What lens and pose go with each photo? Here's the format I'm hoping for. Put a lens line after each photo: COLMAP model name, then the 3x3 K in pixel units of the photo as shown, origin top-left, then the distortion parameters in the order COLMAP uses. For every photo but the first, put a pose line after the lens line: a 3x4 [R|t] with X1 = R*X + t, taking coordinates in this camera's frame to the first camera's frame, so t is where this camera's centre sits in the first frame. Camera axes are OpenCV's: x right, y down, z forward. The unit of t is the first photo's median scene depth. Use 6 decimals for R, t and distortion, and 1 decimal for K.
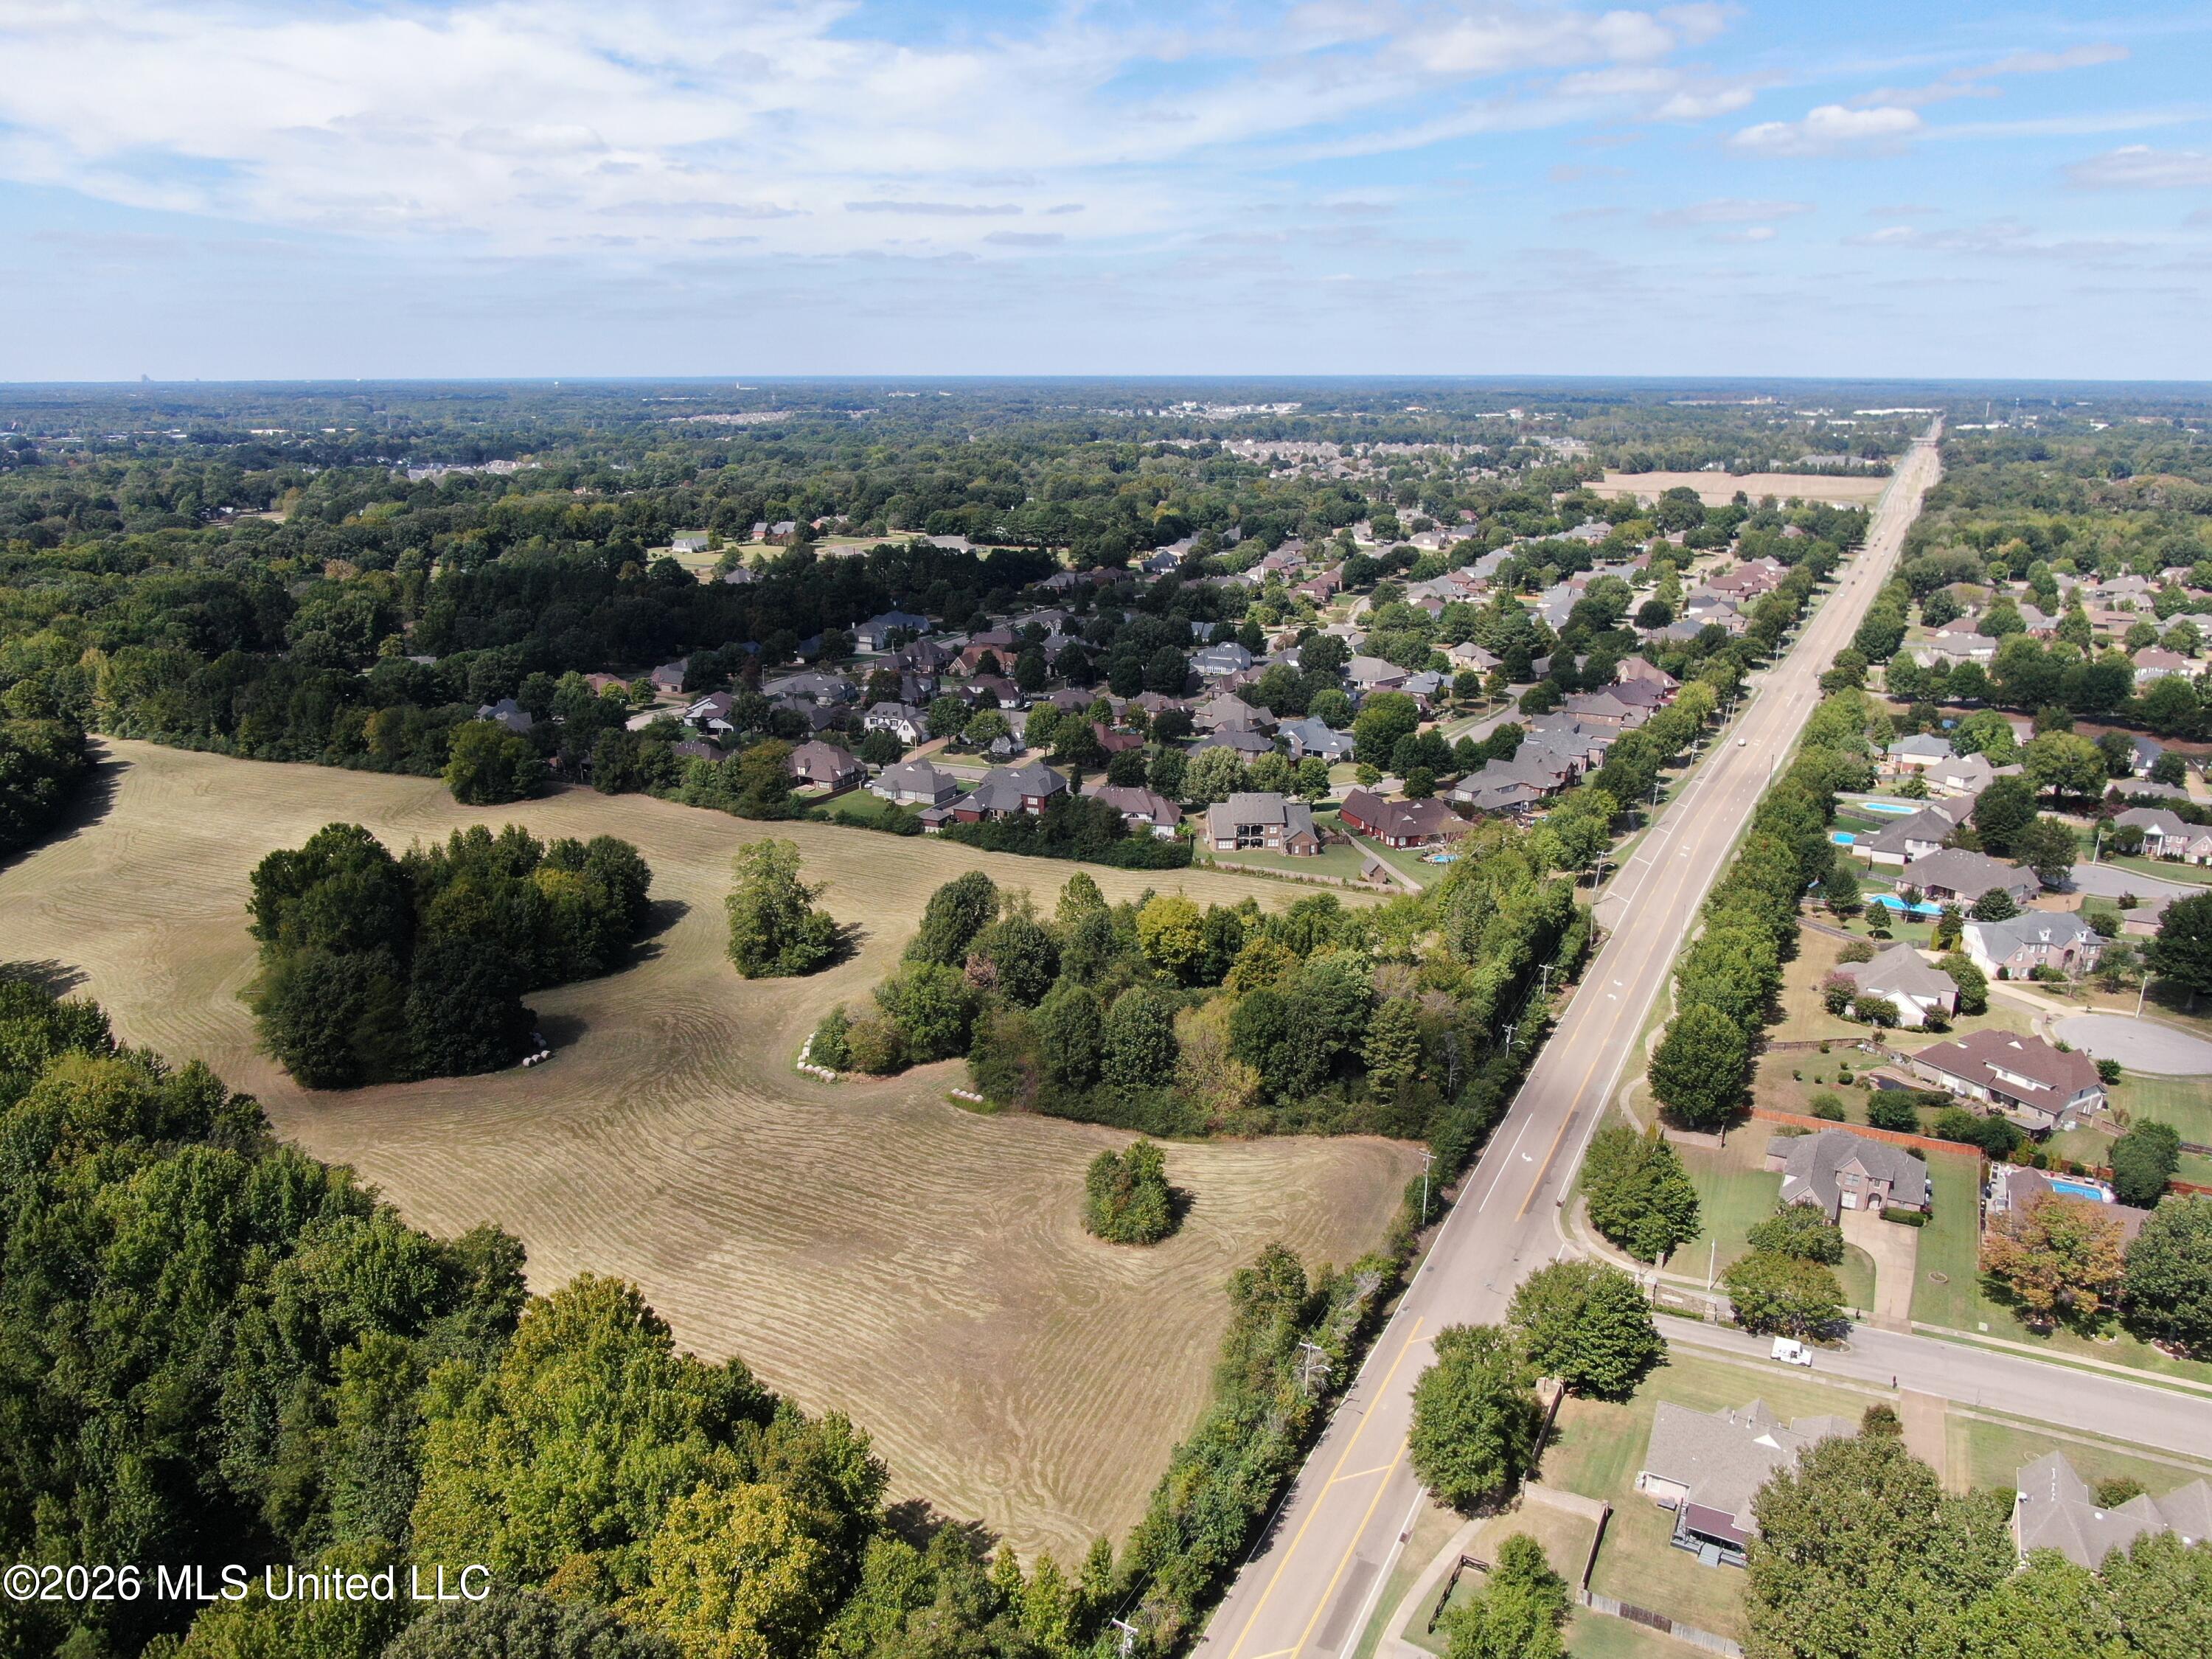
lens RADIAL K [[1597.0, 0, 1104.9], [0, 1597.0, 842.1], [0, 0, 1]] dist [-0.021049, 0.009856]
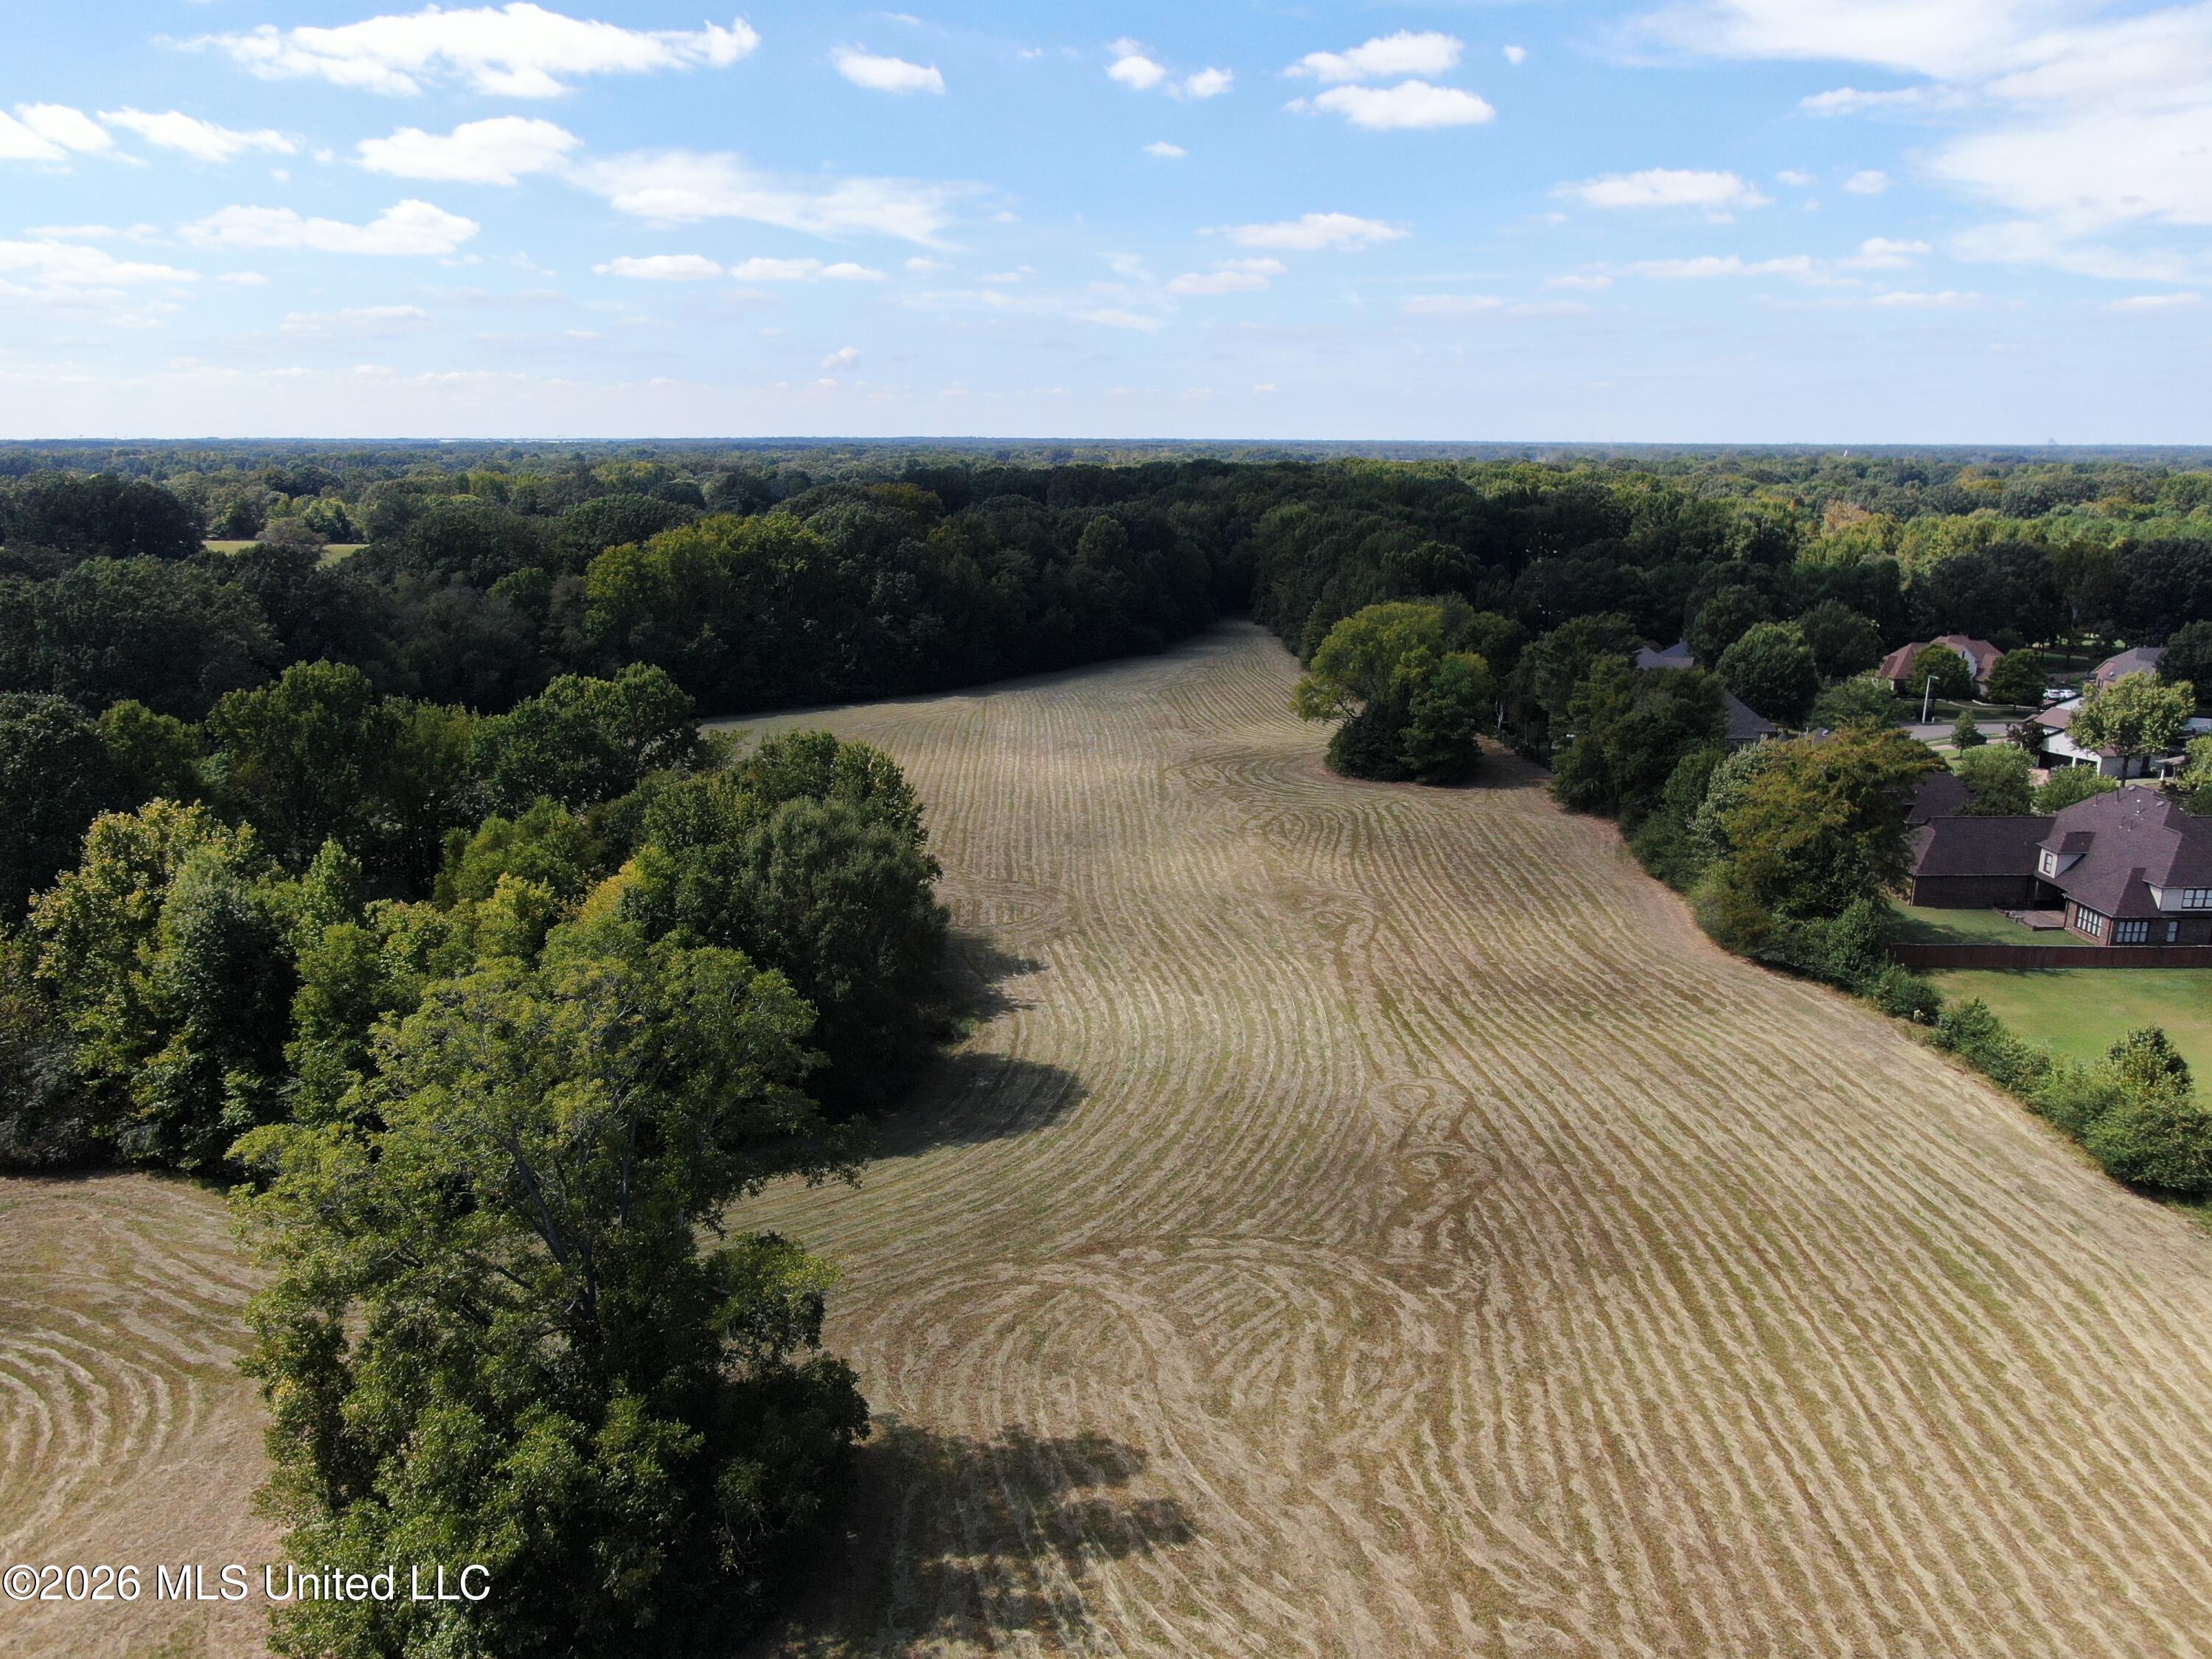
lens RADIAL K [[1597.0, 0, 1101.4], [0, 1597.0, 828.2], [0, 0, 1]] dist [-0.021049, 0.009856]
pose [[0.487501, 0.211784, -0.847048, -0.015639], [-0.253556, 0.962668, 0.094762, -0.038370], [0.835495, 0.168578, 0.523001, 0.765163]]
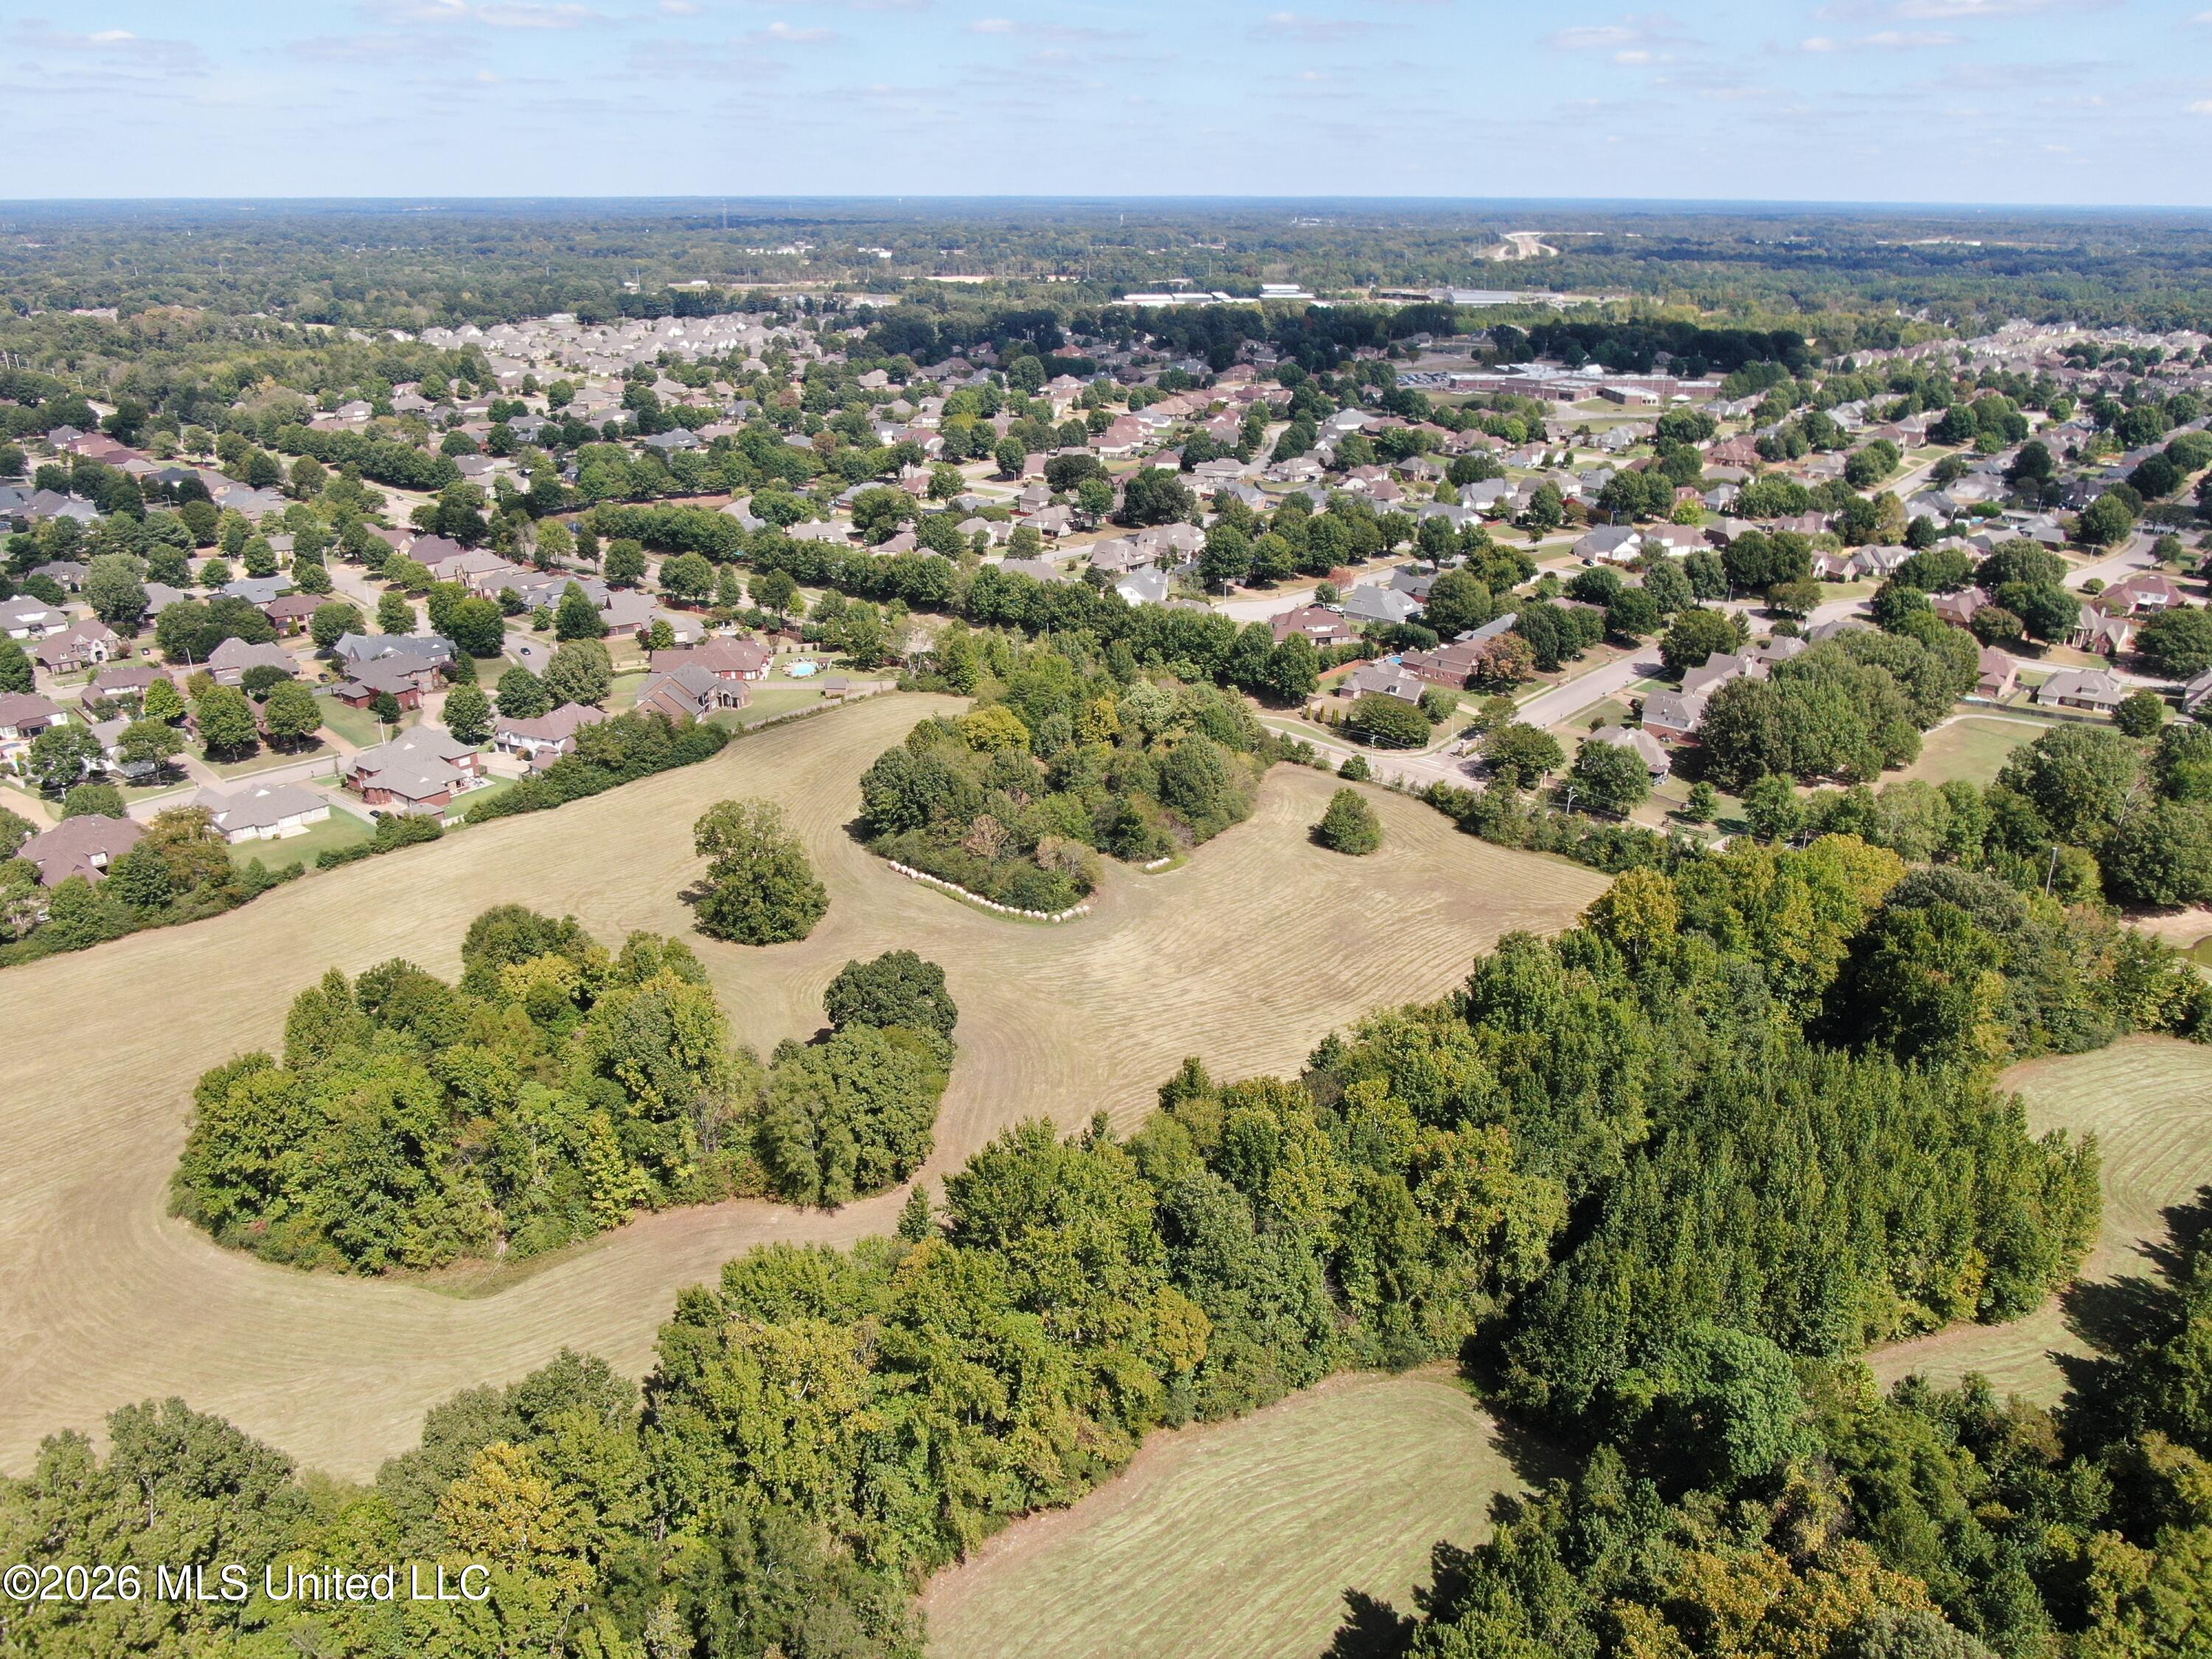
lens RADIAL K [[1597.0, 0, 1103.9], [0, 1597.0, 834.4], [0, 0, 1]] dist [-0.021049, 0.009856]
pose [[0.260202, -0.364148, 0.894255, -0.790119], [0.274955, 0.915756, 0.292900, -0.156699], [-0.925578, 0.169667, 0.338406, 0.402727]]
